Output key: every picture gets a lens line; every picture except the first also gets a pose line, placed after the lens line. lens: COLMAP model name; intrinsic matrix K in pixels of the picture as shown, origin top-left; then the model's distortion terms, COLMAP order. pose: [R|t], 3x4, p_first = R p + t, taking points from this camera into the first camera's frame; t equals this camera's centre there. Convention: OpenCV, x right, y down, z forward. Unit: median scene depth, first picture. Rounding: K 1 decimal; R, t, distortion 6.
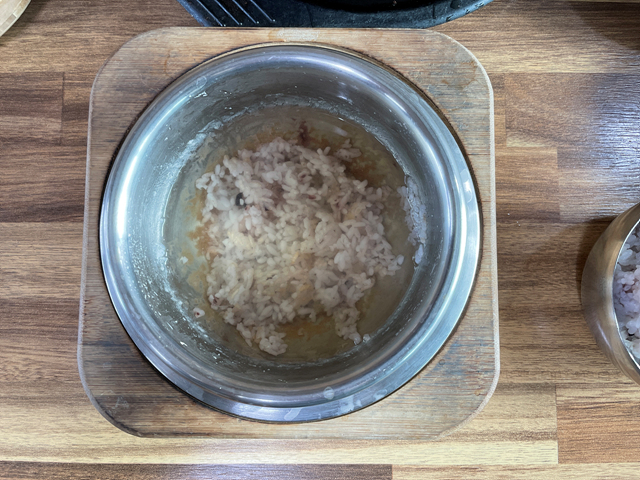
lens RADIAL K [[494.7, 0, 320.0], [0, 494.7, 240.0], [0, 0, 1]] dist [0.005821, -0.009450]
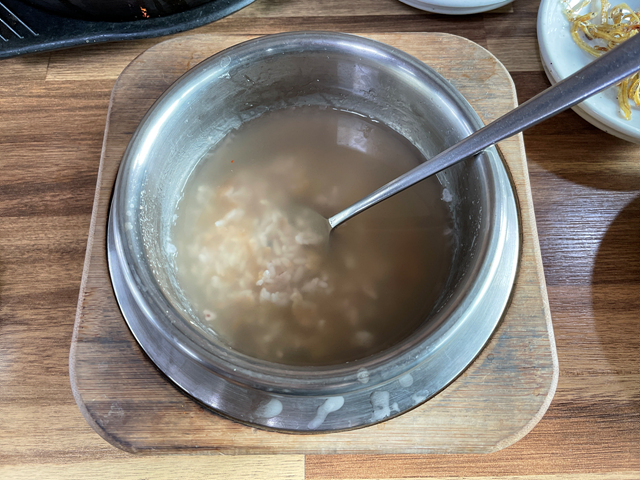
lens RADIAL K [[494.7, 0, 320.0], [0, 494.7, 240.0], [0, 0, 1]] dist [0.005821, -0.009450]
pose [[0.999909, -0.012704, -0.004511, -0.044491], [0.011233, 0.970151, -0.242243, 0.255240], [0.007454, 0.242170, 0.970205, 0.111442]]
